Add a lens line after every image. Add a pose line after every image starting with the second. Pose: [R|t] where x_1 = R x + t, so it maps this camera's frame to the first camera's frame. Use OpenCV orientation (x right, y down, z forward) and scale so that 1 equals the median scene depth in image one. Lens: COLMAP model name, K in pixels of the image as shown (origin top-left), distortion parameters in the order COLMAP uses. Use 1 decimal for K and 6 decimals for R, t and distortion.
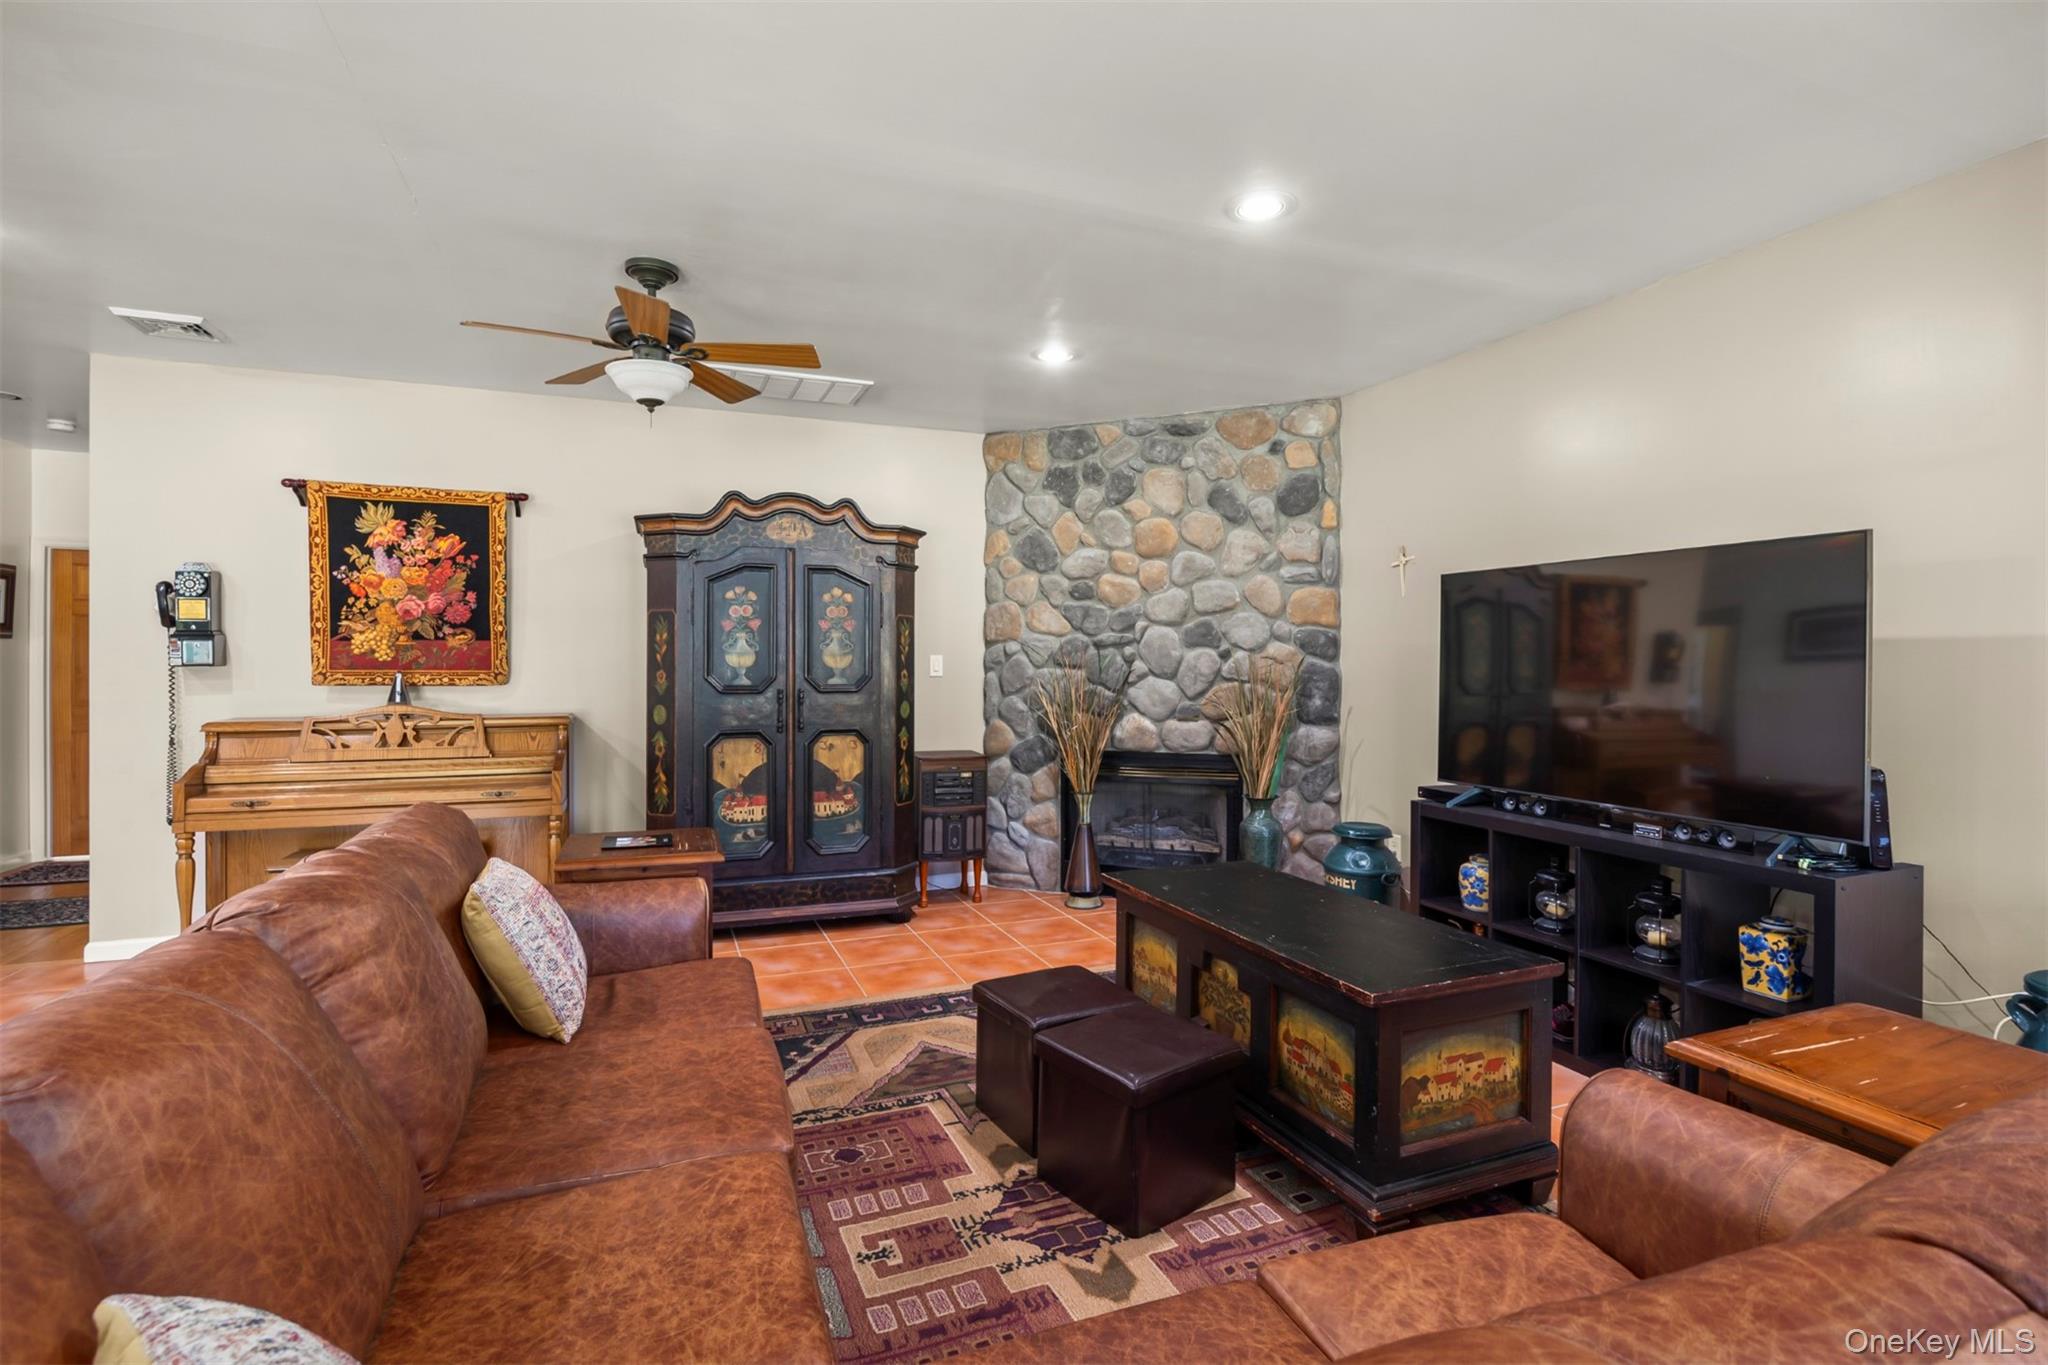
lens RADIAL K [[947.2, 0, 1024.8], [0, 947.2, 667.0], [0, 0, 1]] dist [0.003914, 0.000949]
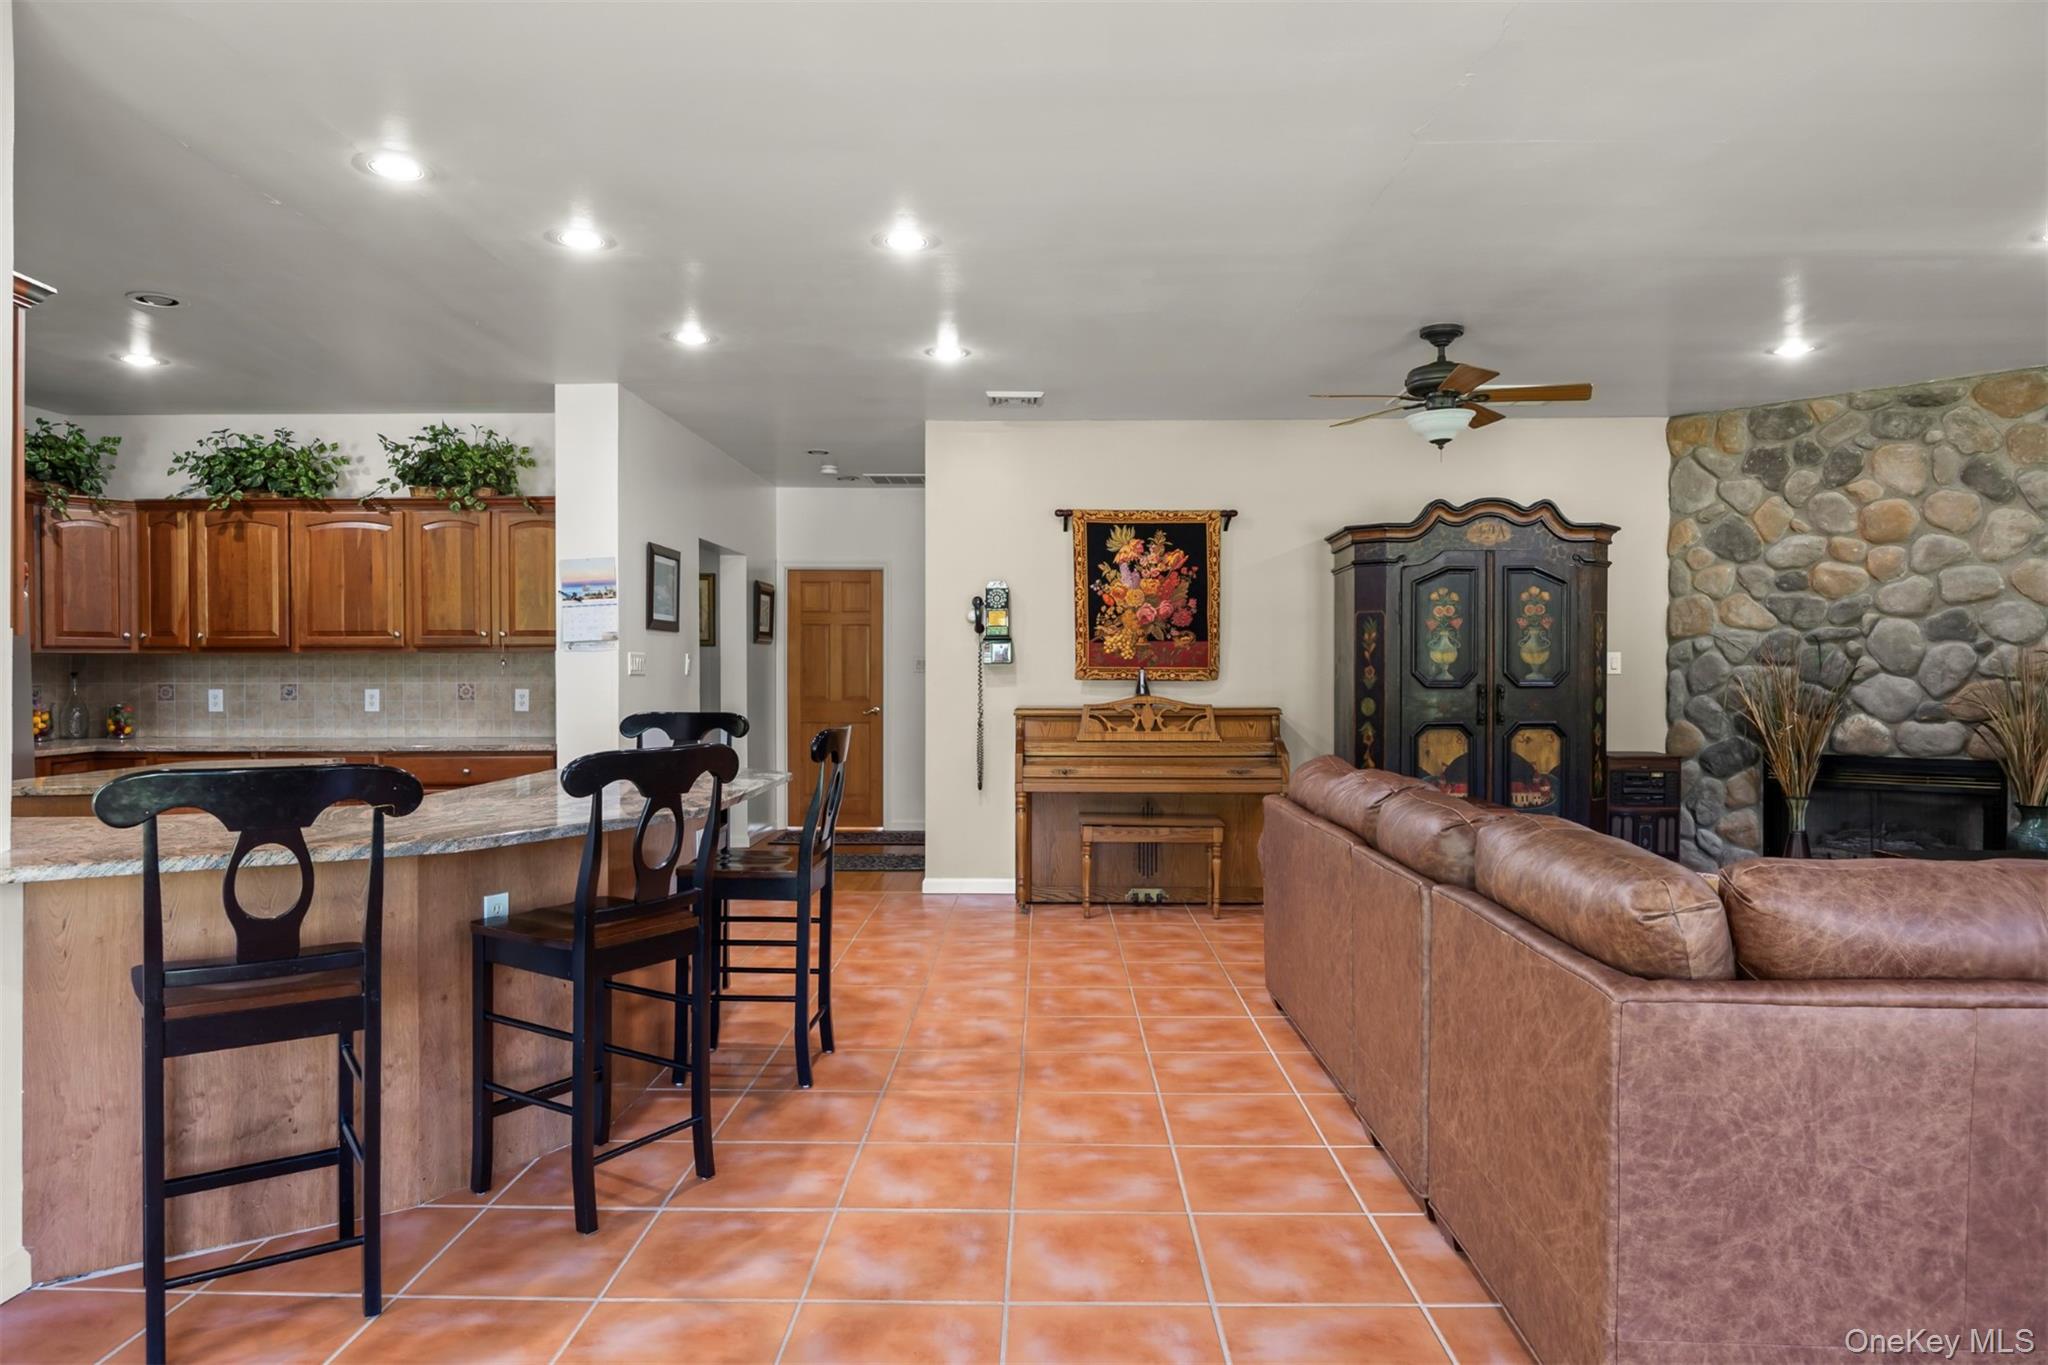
lens RADIAL K [[1265.7, 0, 1025.3], [0, 1265.7, 687.2], [0, 0, 1]] dist [0.002406, 0.000901]
pose [[0.926745, 0.003175, -0.375678, -0.176922], [-0.000576, 0.999975, 0.007029, 0.015436], [0.375691, -0.006298, 0.926723, -0.448820]]
